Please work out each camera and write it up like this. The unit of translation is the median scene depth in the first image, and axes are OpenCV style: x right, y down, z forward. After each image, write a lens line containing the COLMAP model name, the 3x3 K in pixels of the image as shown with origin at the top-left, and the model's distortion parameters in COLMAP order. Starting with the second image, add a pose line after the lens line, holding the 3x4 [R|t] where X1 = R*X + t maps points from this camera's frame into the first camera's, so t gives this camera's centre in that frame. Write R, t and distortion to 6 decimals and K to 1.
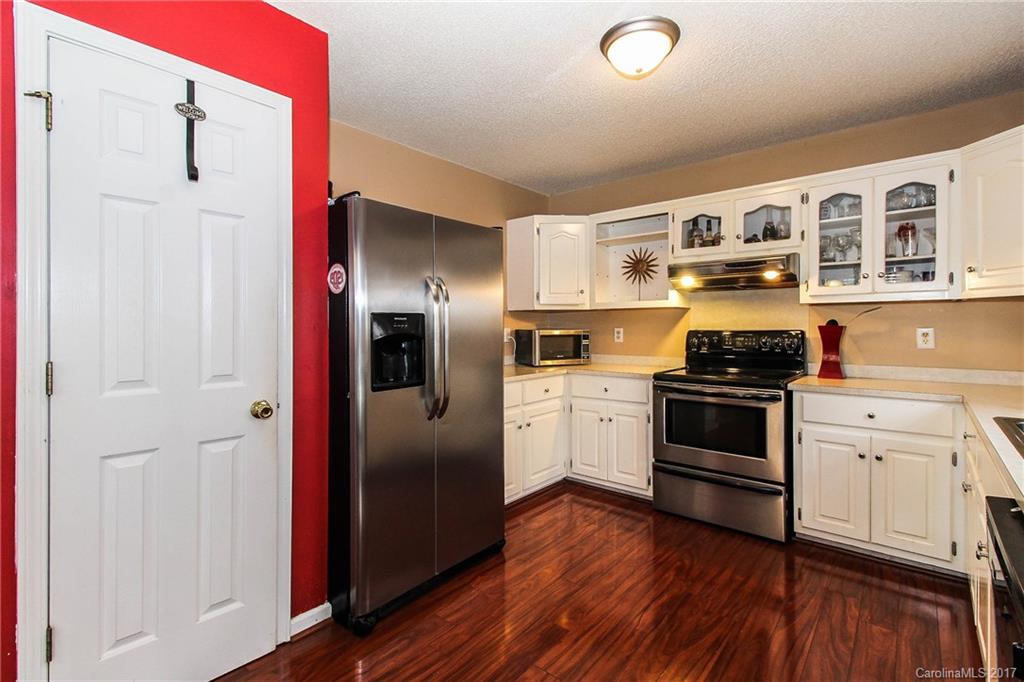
lens RADIAL K [[472.6, 0, 507.3], [0, 472.6, 327.4], [0, 0, 1]] dist [0.000509, 0.000049]
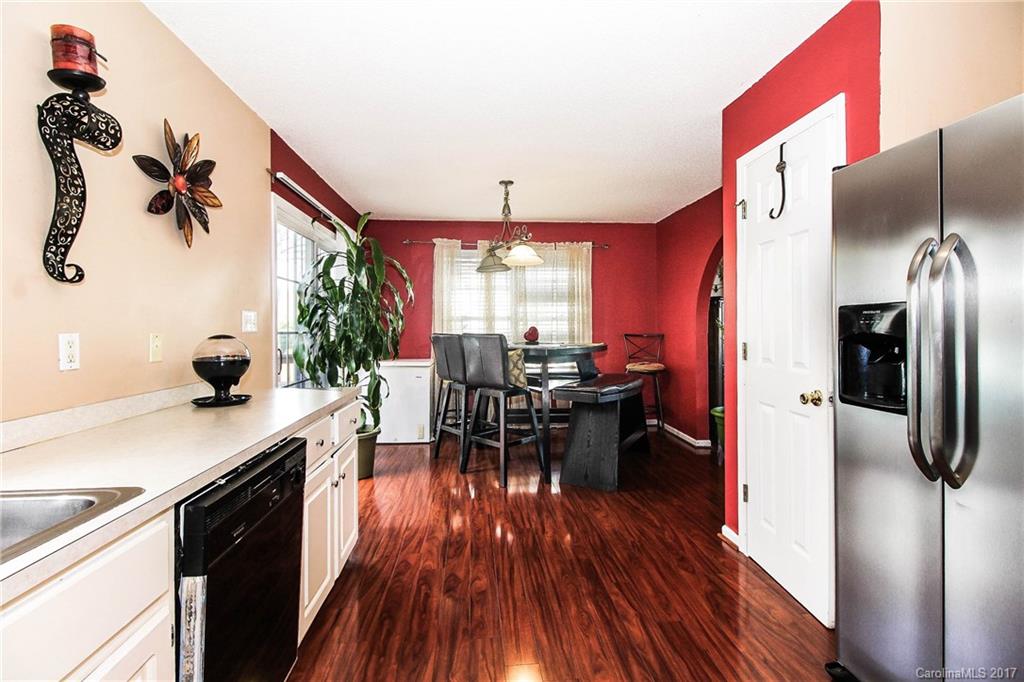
lens RADIAL K [[472.6, 0, 507.3], [0, 472.6, 327.4], [0, 0, 1]] dist [0.000509, 0.000049]
pose [[-0.705036, 0.006964, -0.709138, 0.484682], [0.006358, 0.999974, 0.003500, -0.001000], [0.709143, -0.002041, -0.705061, 0.790577]]
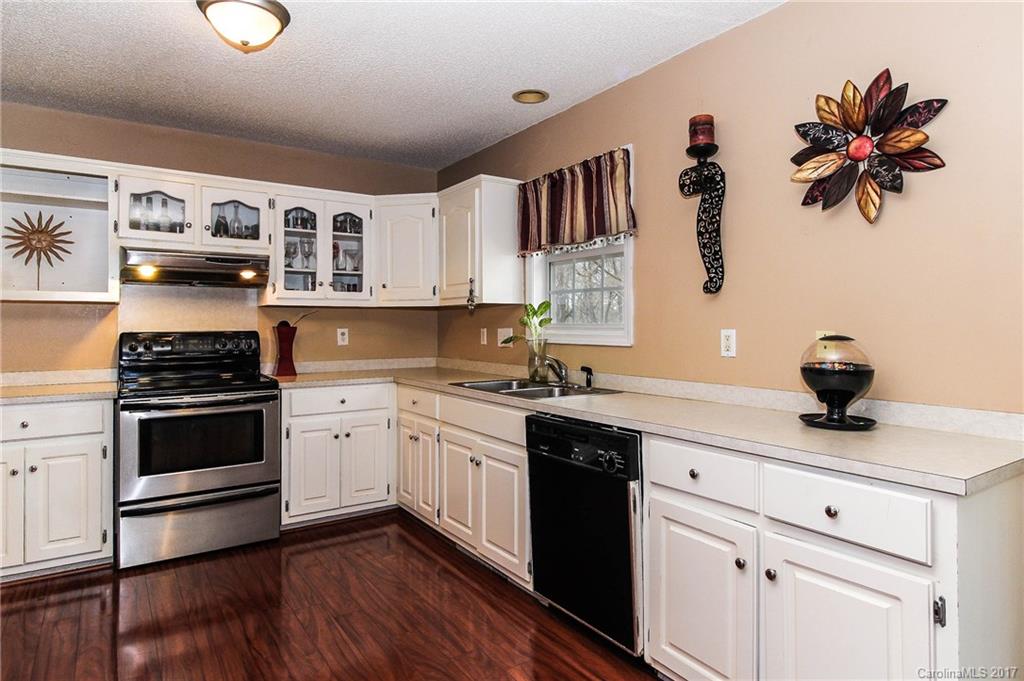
lens RADIAL K [[581.9, 0, 499.3], [0, 581.9, 324.8], [0, 0, 1]] dist [0.001794, 0.000071]
pose [[0.274512, 0.002729, 0.961580, -0.461857], [0.003784, 0.999985, -0.003919, -0.000808], [-0.961576, 0.004715, 0.274498, 0.174853]]
